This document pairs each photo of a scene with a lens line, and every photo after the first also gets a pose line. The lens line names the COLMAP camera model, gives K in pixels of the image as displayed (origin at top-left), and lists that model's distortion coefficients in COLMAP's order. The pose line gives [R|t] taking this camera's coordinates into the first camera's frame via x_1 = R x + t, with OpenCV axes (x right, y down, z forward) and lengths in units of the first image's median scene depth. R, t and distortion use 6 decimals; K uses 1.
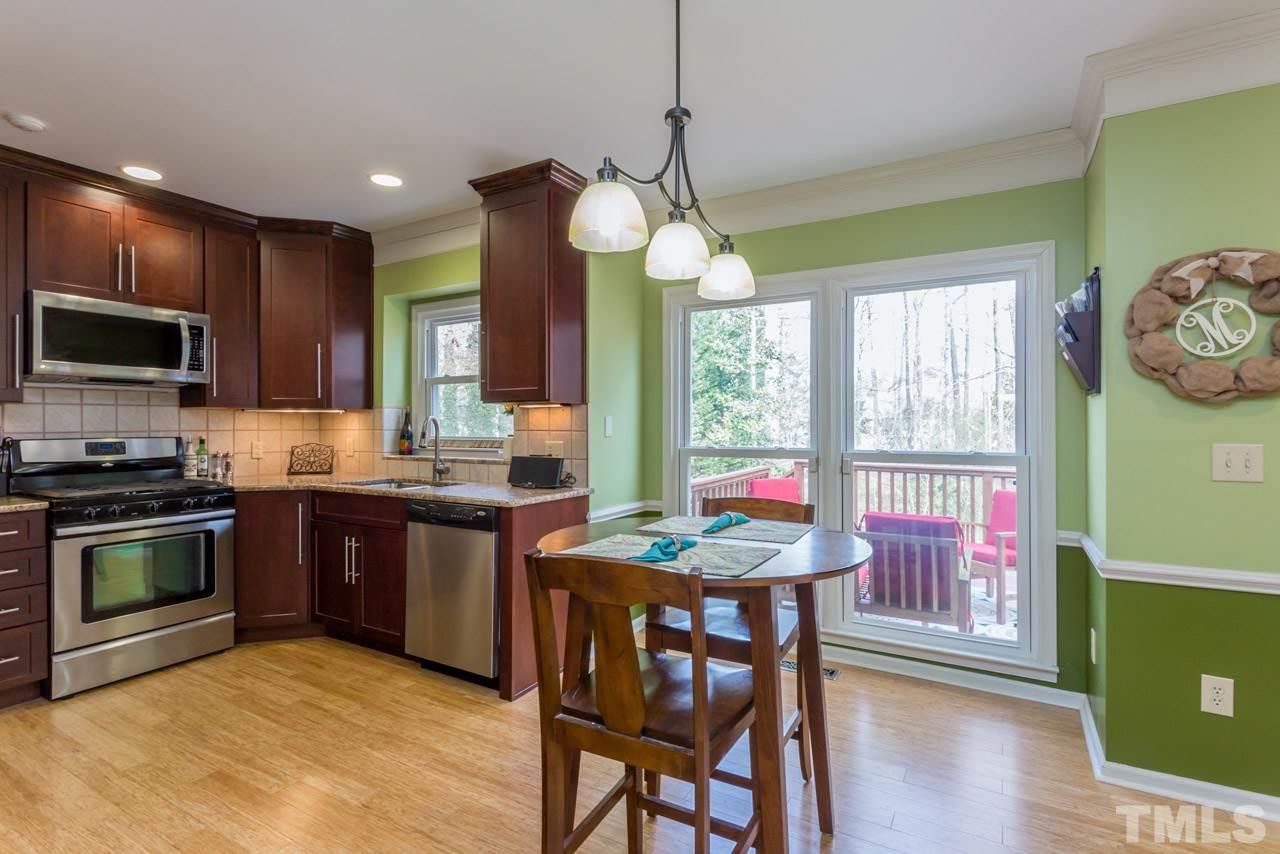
lens RADIAL K [[612.7, 0, 636.6], [0, 612.7, 423.8], [0, 0, 1]] dist [0.000998, 0.001038]
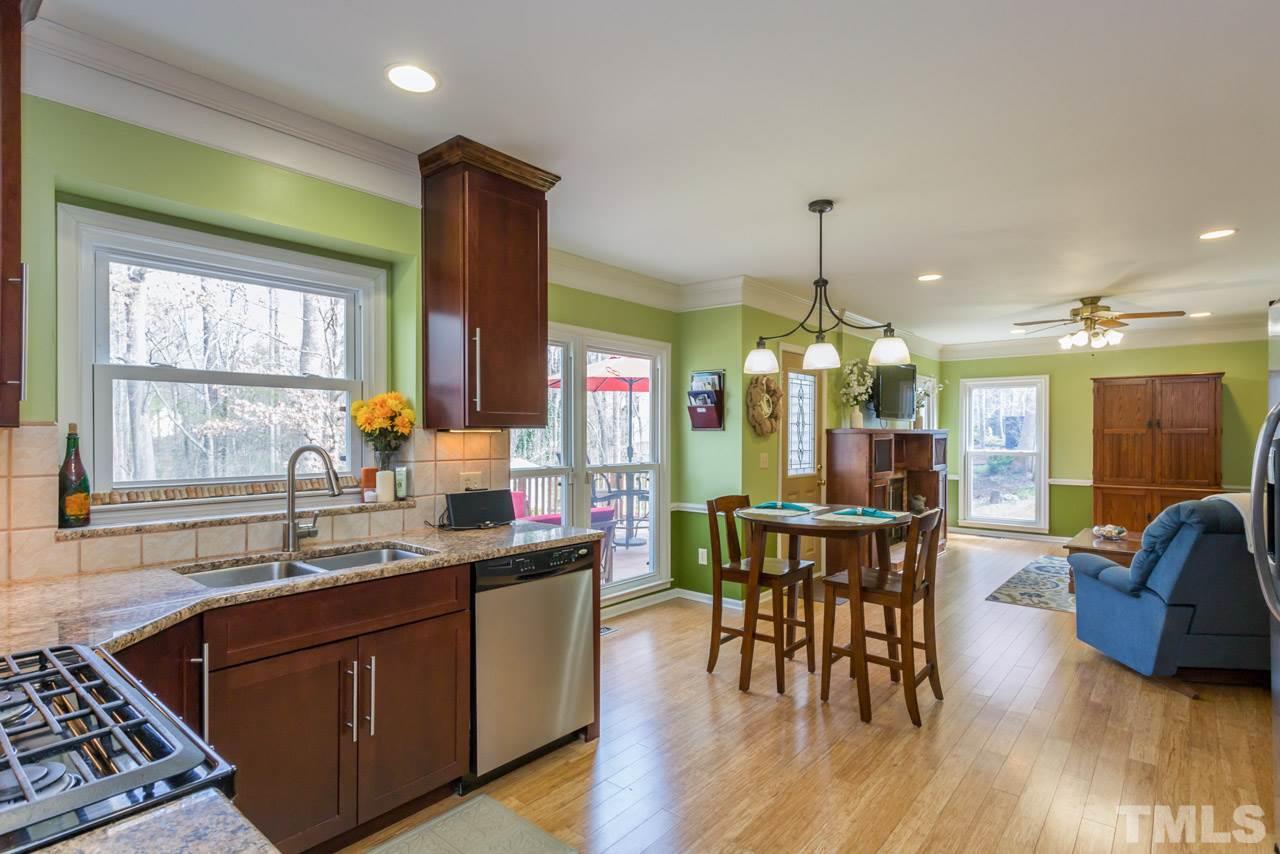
lens RADIAL K [[653.9, 0, 620.1], [0, 653.9, 431.7], [0, 0, 1]] dist [0.001500, 0.000540]
pose [[0.178183, 0.005044, 0.983984, -0.986051], [-0.001153, 0.999987, -0.004917, -0.023420], [-0.983997, -0.000259, 0.178187, 0.629488]]
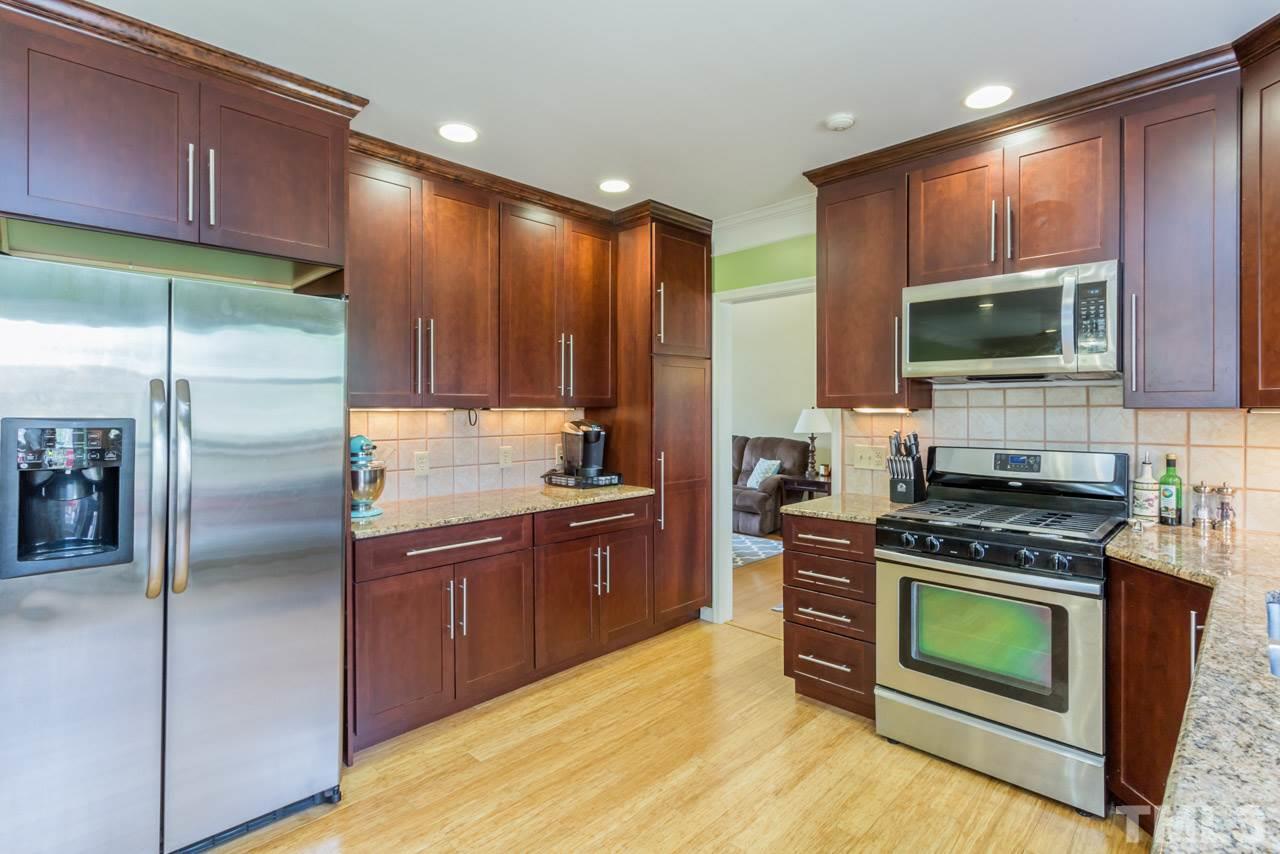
lens RADIAL K [[618.8, 0, 636.5], [0, 618.8, 409.2], [0, 0, 1]] dist [-0.000438, 0.000118]
pose [[-0.243224, 0.004802, -0.969958, 0.025414], [0.002970, 0.999987, 0.004206, -0.032801], [0.969966, -0.001857, -0.243235, 0.711777]]
